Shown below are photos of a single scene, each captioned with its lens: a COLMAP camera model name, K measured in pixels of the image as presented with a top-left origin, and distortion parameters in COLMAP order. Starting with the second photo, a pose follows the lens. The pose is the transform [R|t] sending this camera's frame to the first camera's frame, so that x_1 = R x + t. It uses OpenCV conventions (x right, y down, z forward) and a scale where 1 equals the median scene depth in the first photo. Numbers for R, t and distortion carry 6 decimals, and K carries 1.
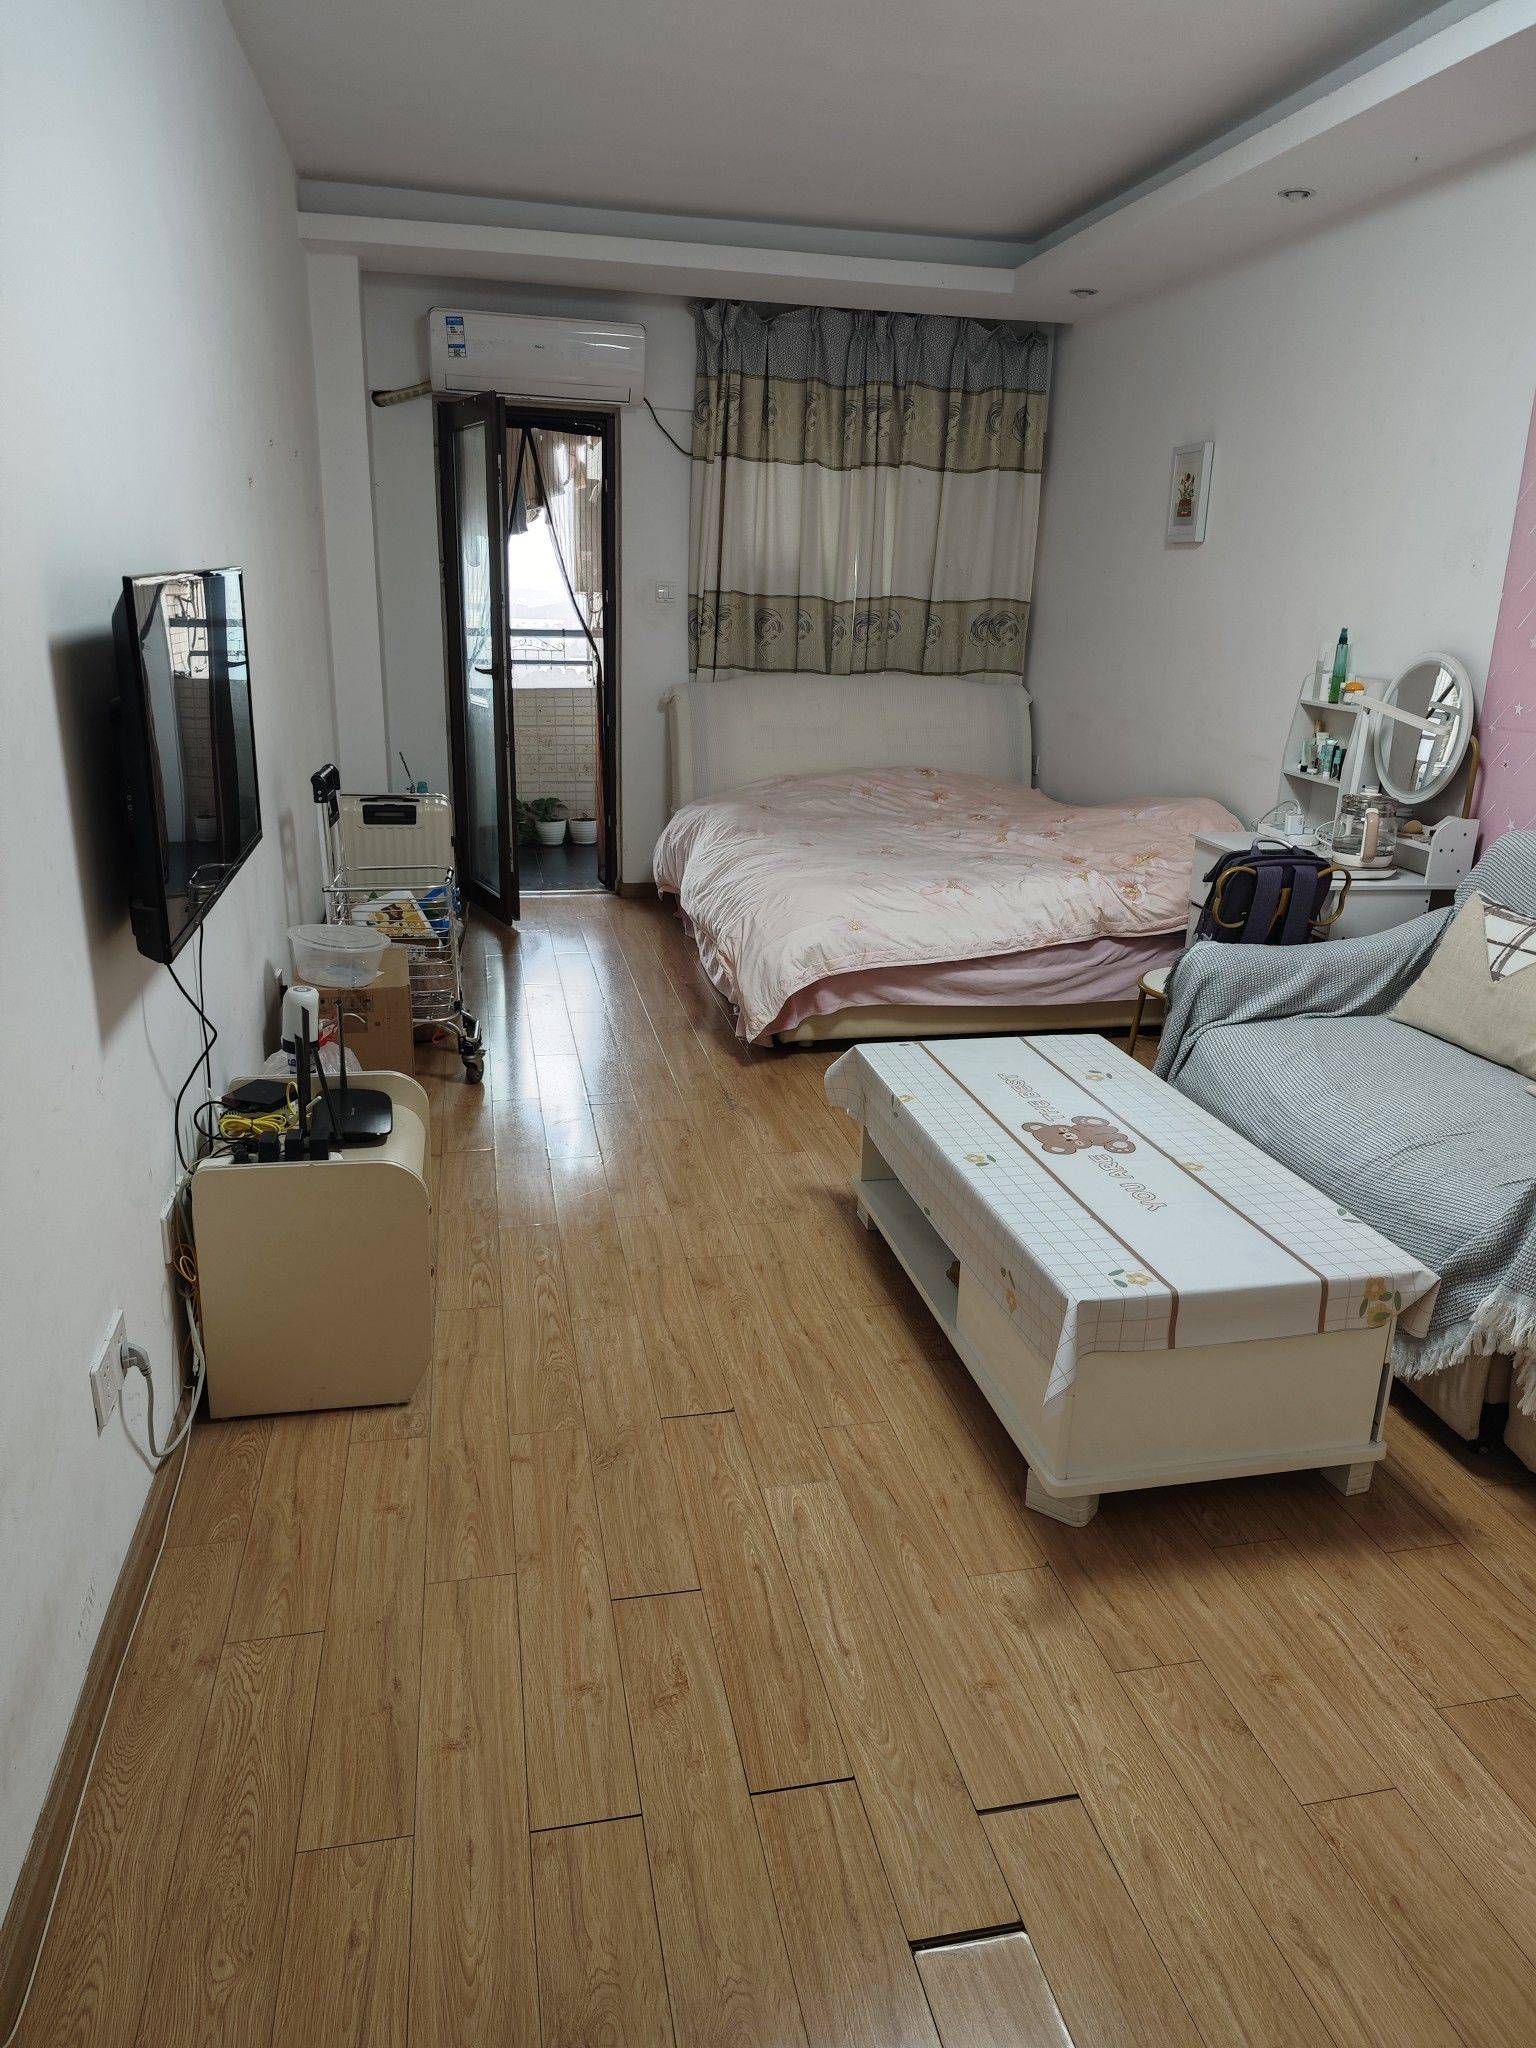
lens RADIAL K [[1406.3, 0, 768.0], [0, 1406.3, 1024.0], [0, 0, 1]] dist [-0.009140, -0.006770]
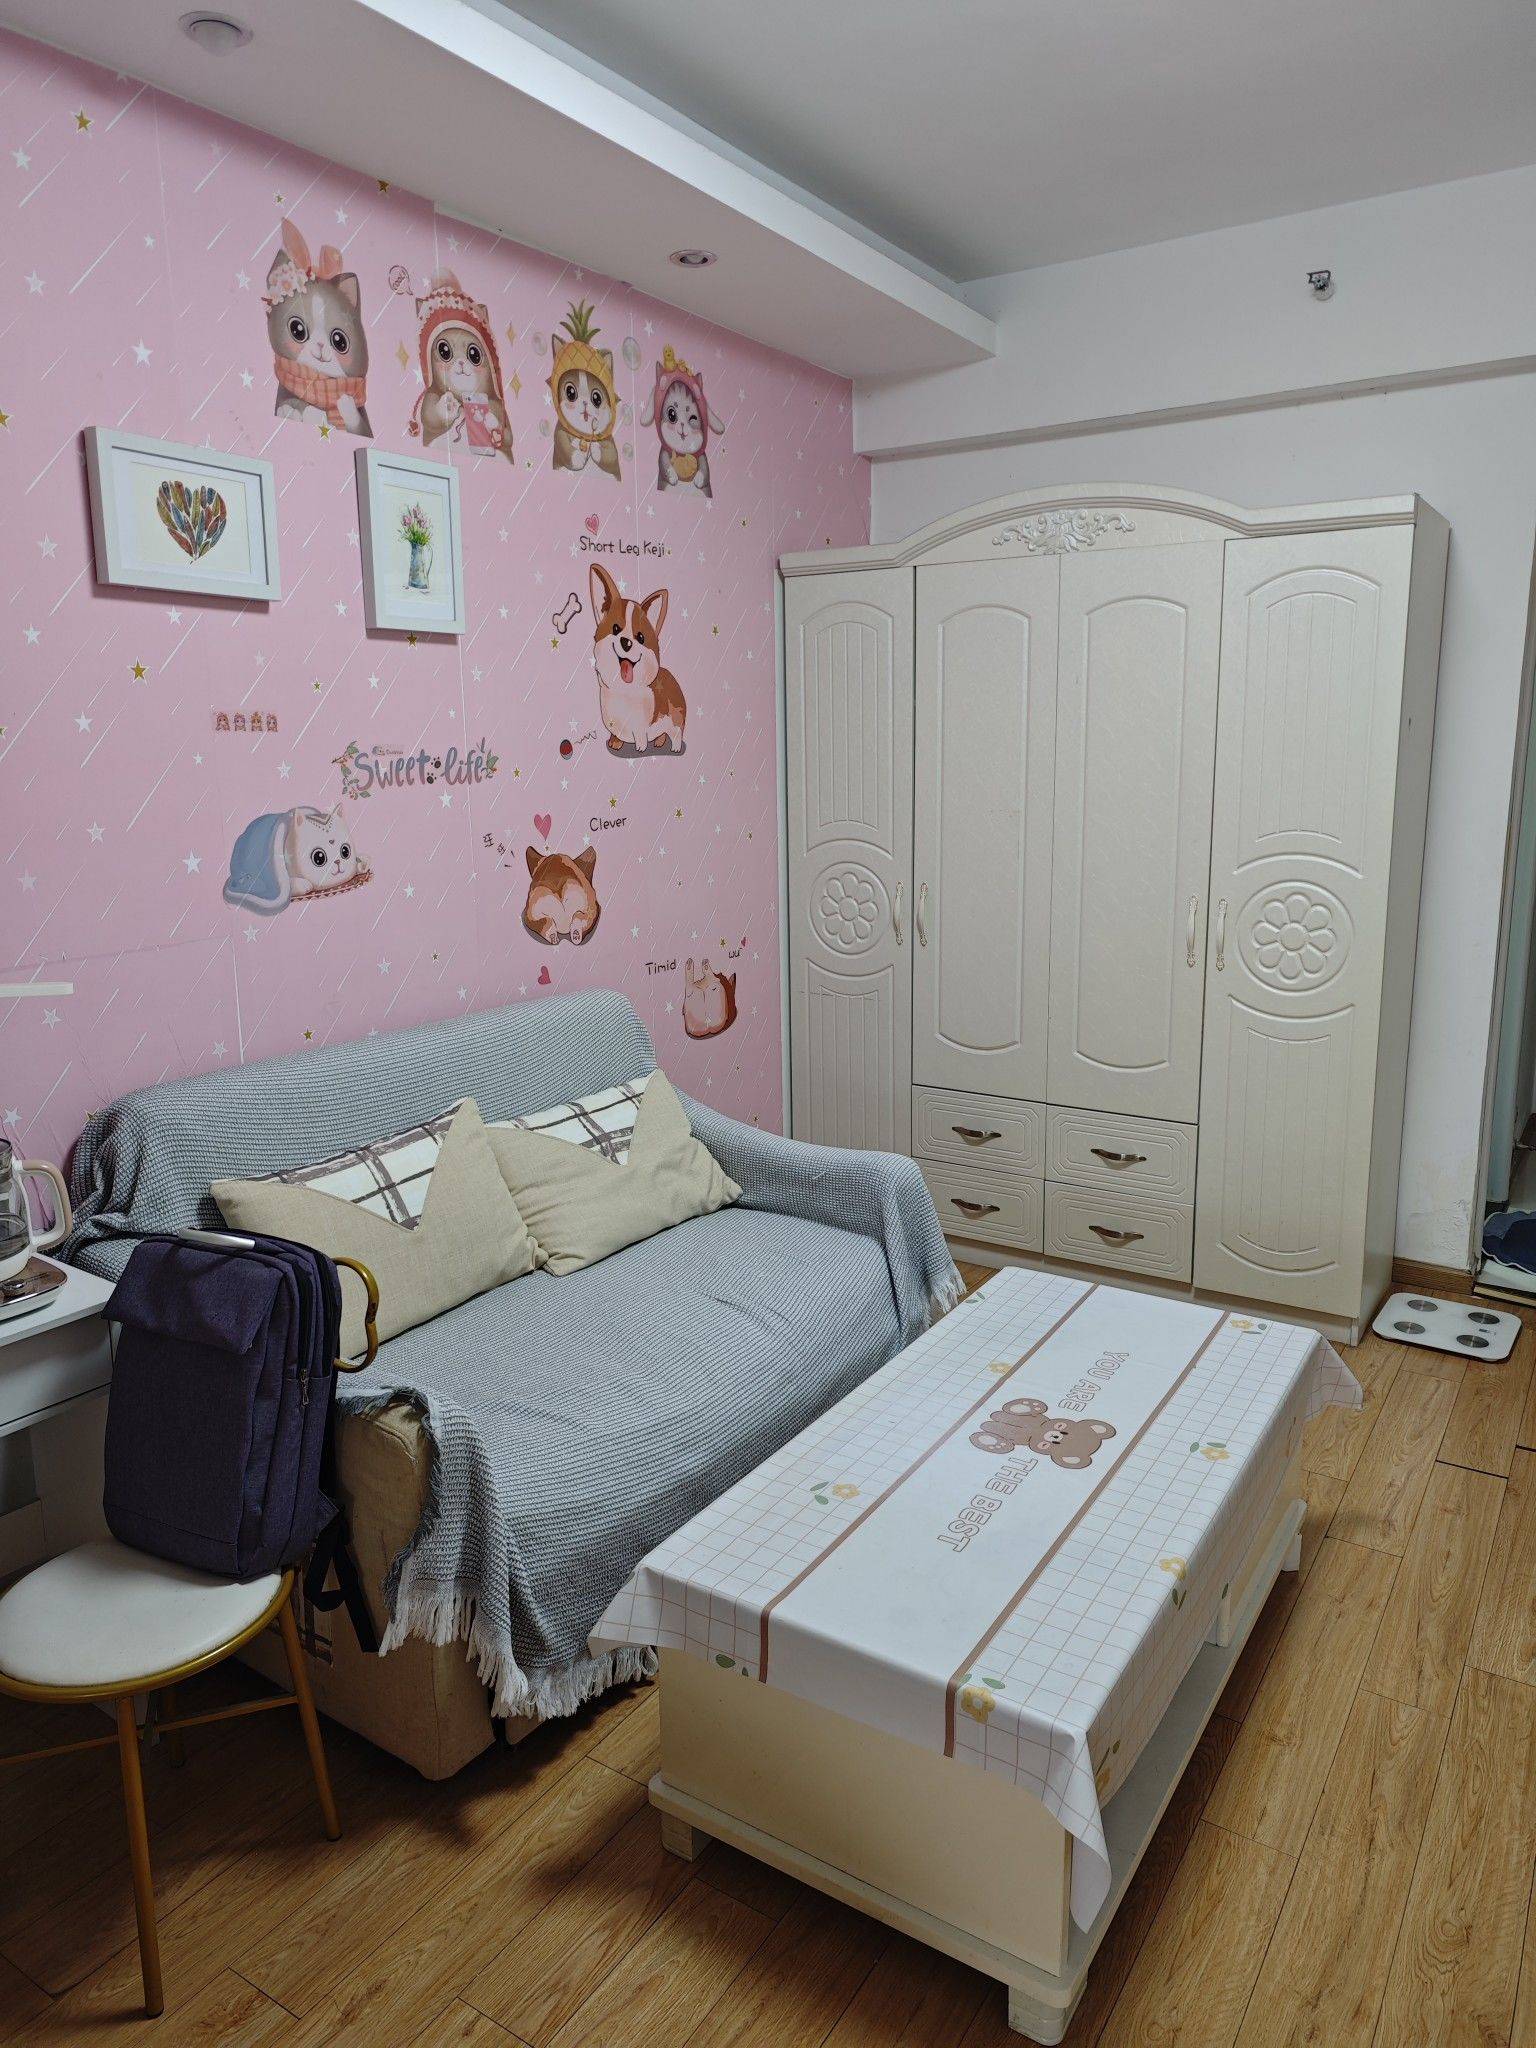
lens RADIAL K [[1406.3, 0, 768.0], [0, 1406.3, 1024.0], [0, 0, 1]] dist [-0.009140, -0.006770]
pose [[-0.715529, -0.148441, 0.682630, -0.169461], [0.206794, 0.888362, 0.409938, -0.475218], [-0.667274, 0.434487, -0.604952, 1.477283]]
